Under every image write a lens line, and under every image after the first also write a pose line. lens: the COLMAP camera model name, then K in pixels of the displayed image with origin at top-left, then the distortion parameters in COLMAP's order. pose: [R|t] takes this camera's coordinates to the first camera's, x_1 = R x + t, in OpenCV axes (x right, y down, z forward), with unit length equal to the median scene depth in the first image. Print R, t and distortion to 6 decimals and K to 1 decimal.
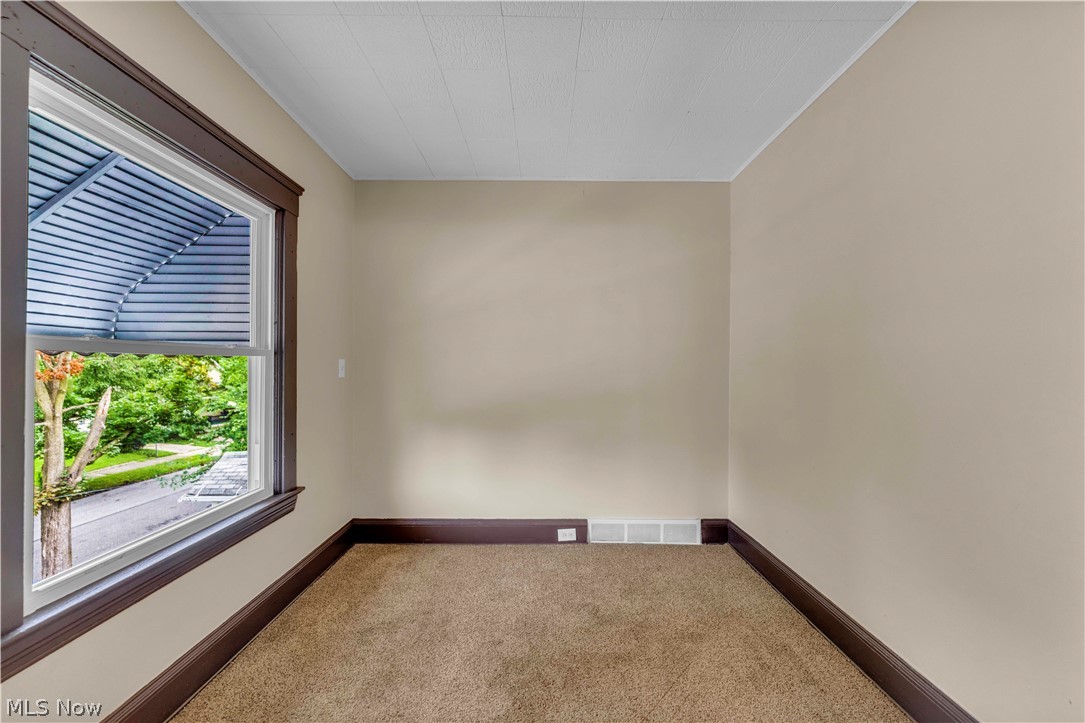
lens RADIAL K [[441.1, 0, 545.7], [0, 441.1, 363.0], [0, 0, 1]] dist [-0.004158, -0.000468]
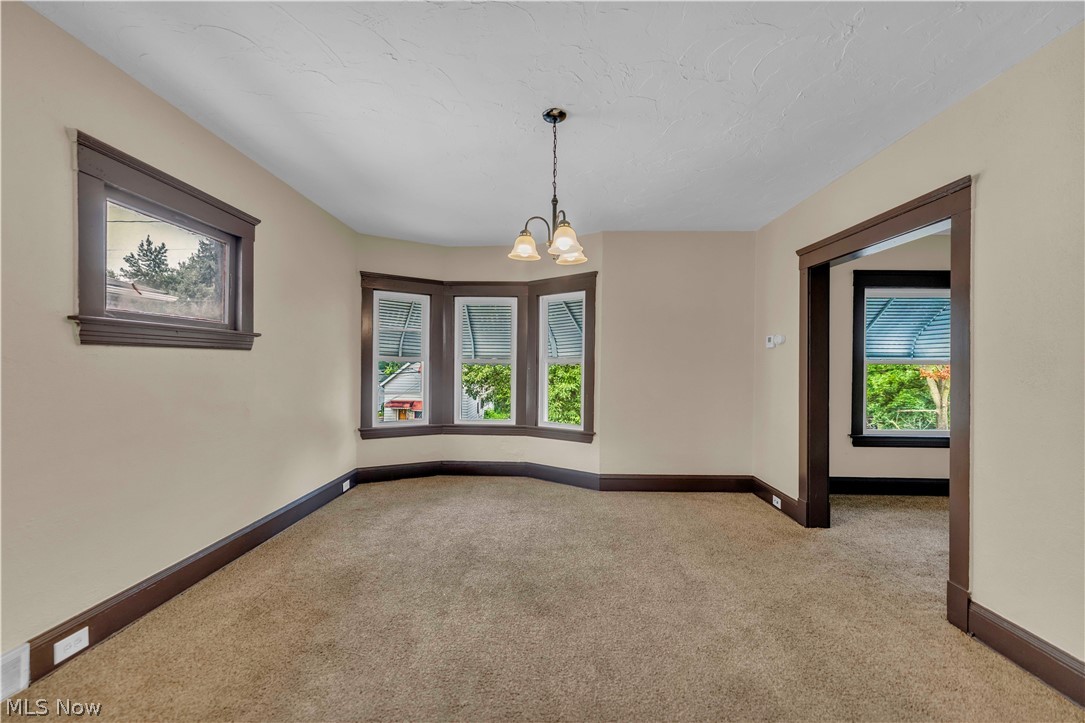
lens RADIAL K [[441.1, 0, 543.0], [0, 441.1, 362.1], [0, 0, 1]] dist [-0.004158, -0.000468]
pose [[-0.042167, -0.004610, -0.999100, 1.353973], [-0.004349, 0.999981, -0.004430, -0.008077], [0.999101, 0.004158, -0.042186, -0.805719]]
